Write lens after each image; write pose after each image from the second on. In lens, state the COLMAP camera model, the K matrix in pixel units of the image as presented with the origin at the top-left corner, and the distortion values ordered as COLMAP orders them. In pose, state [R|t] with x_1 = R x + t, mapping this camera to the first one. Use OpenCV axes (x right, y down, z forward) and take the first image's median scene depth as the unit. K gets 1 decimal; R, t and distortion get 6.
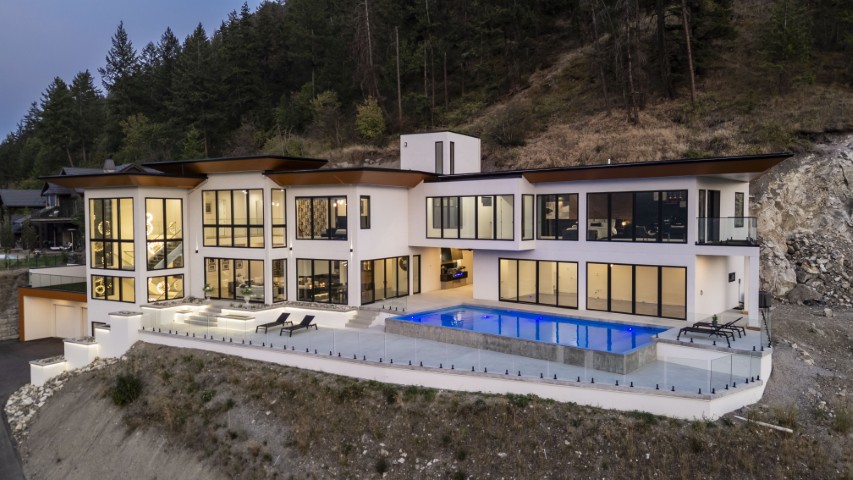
lens RADIAL K [[628.3, 0, 426.5], [0, 628.3, 240.0], [0, 0, 1]] dist [0.084049, -0.081790]
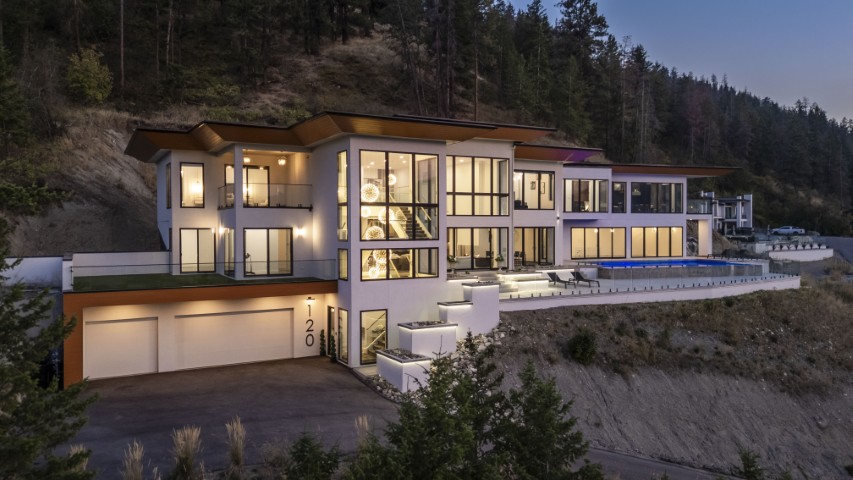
lens RADIAL K [[629.7, 0, 426.5], [0, 629.7, 240.0], [0, 0, 1]] dist [0.083756, -0.085802]
pose [[0.502920, -0.011561, 0.864256, -1.192323], [0.034590, 0.999379, -0.006761, 0.053593], [-0.863641, 0.033295, 0.503007, 0.579157]]
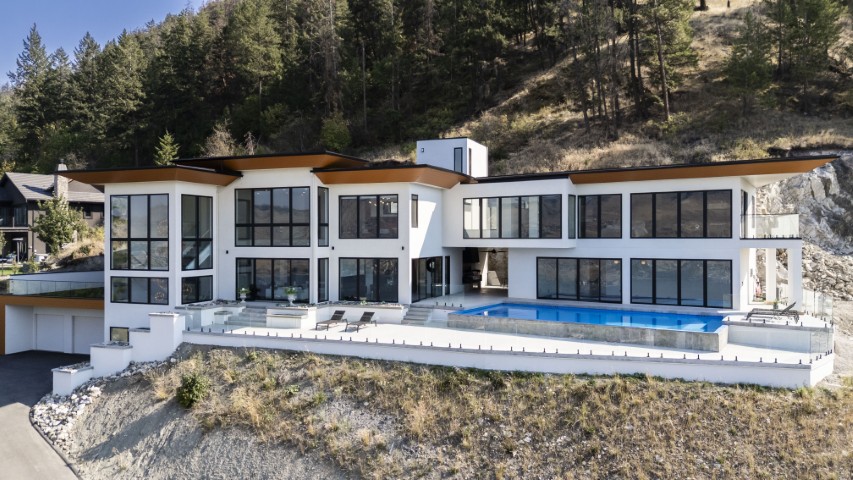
lens RADIAL K [[628.3, 0, 426.5], [0, 628.3, 240.0], [0, 0, 1]] dist [0.084049, -0.081790]
pose [[0.987052, 0.004450, 0.160339, -0.228507], [0.001849, 0.999233, -0.039113, 0.040149], [-0.160390, 0.038903, 0.986287, 0.000359]]
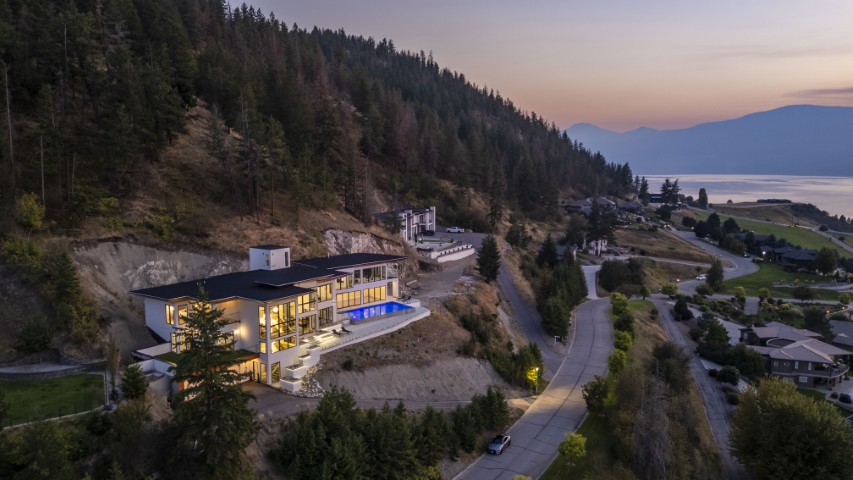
lens RADIAL K [[629.7, 0, 426.5], [0, 629.7, 240.0], [0, 0, 1]] dist [0.083756, -0.085802]
pose [[0.107824, -0.117497, 0.987202, -2.613436], [0.043767, 0.992590, 0.113358, -0.518251], [-0.993206, 0.030985, 0.112167, 0.257782]]
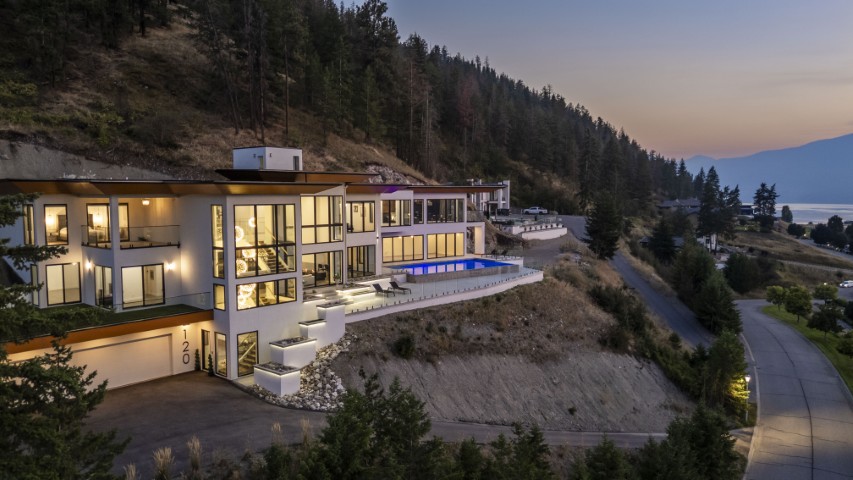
lens RADIAL K [[629.7, 0, 426.5], [0, 629.7, 240.0], [0, 0, 1]] dist [0.083756, -0.085802]
pose [[0.183045, -0.070898, 0.980545, -1.460620], [0.040827, 0.997084, 0.064472, -0.064784], [-0.982256, 0.028231, 0.185406, 0.572568]]
